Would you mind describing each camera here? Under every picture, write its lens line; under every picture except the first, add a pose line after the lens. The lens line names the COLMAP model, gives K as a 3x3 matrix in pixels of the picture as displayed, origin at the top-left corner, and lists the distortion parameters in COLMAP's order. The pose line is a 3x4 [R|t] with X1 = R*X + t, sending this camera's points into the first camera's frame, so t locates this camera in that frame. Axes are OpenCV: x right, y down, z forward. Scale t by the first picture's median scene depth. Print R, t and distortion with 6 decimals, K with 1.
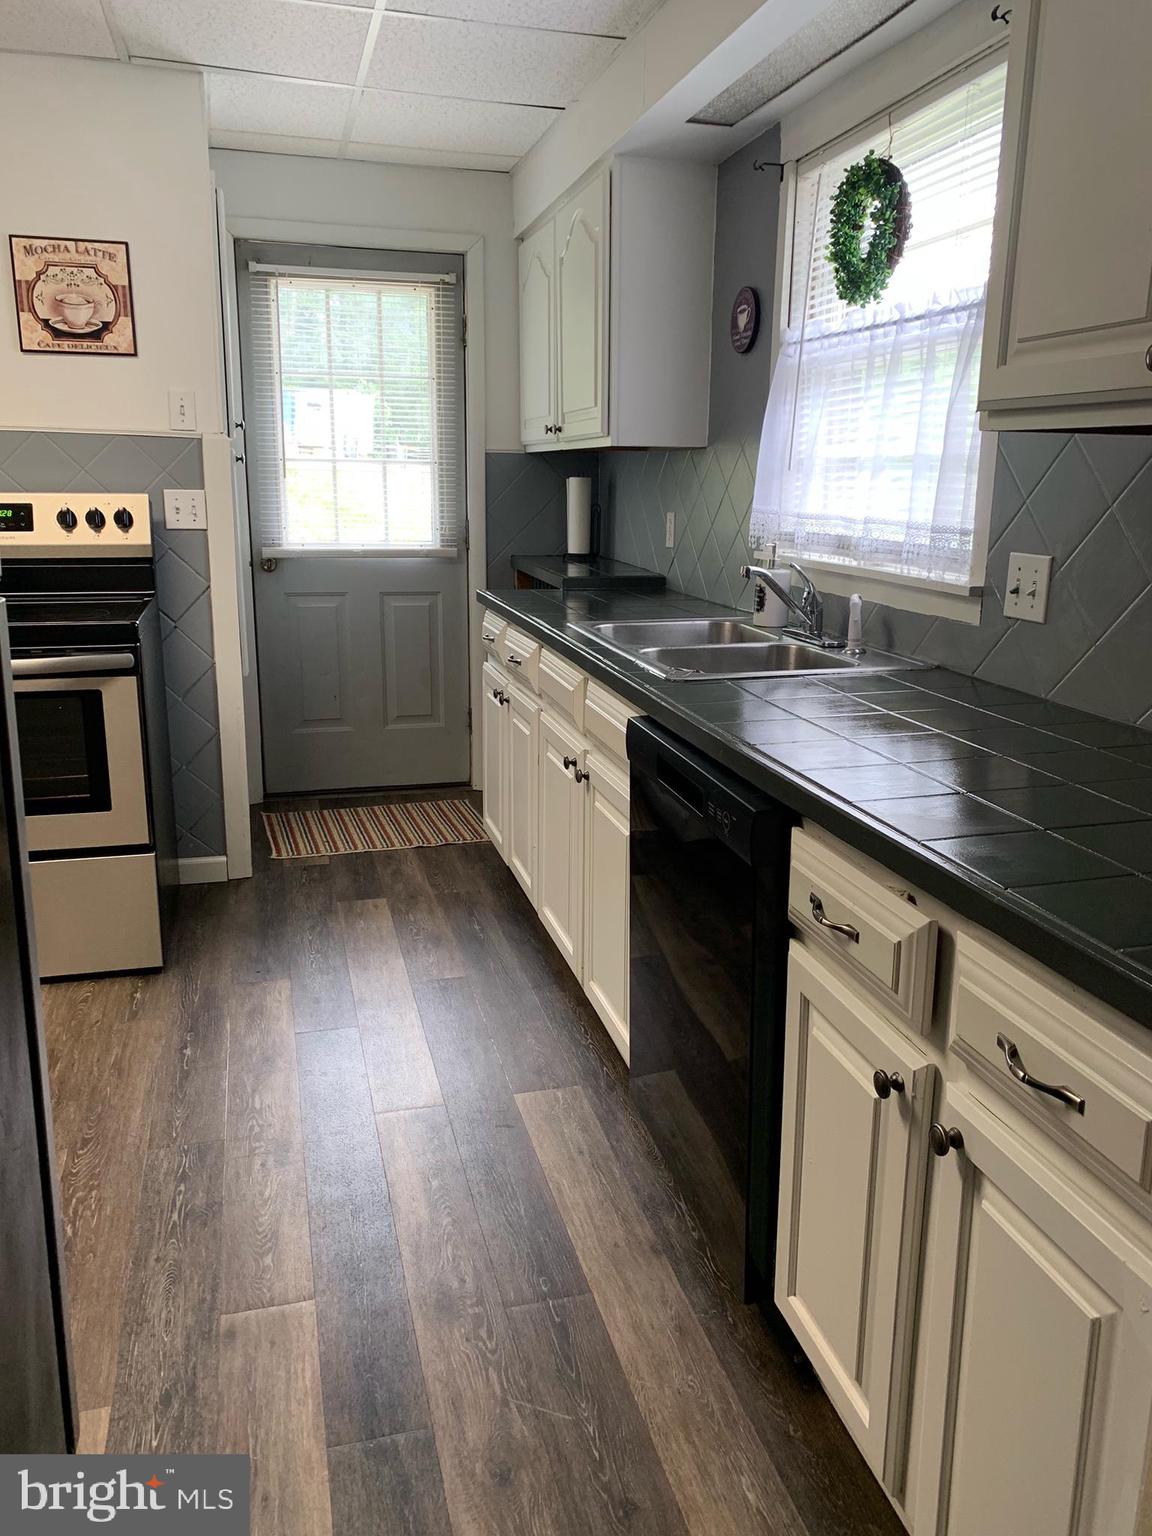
lens RADIAL K [[1184.4, 0, 579.3], [0, 1184.4, 757.4], [0, 0, 1]] dist [0.042569, -0.032499]
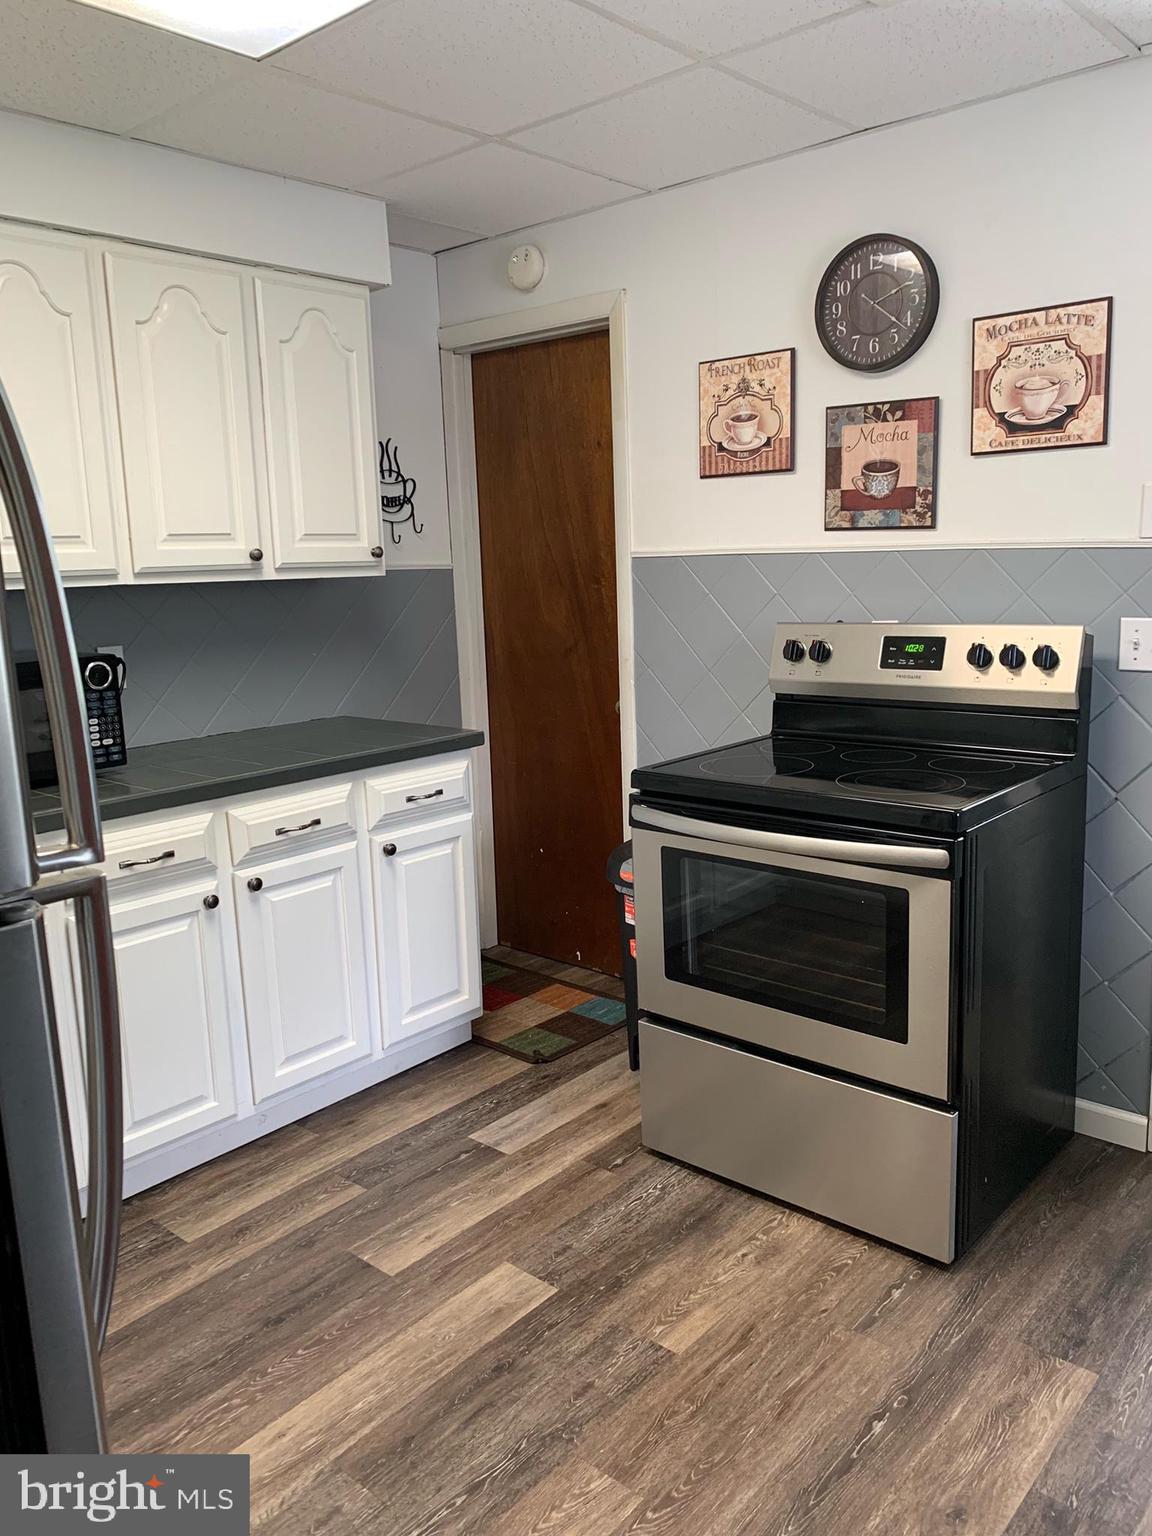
lens RADIAL K [[1184.4, 0, 614.3], [0, 1184.4, 758.1], [0, 0, 1]] dist [0.042569, -0.032499]
pose [[0.557850, 0.121439, -0.821009, 0.102240], [-0.155390, 0.987026, 0.040413, -0.126556], [0.815265, 0.105032, 0.569483, 0.349055]]
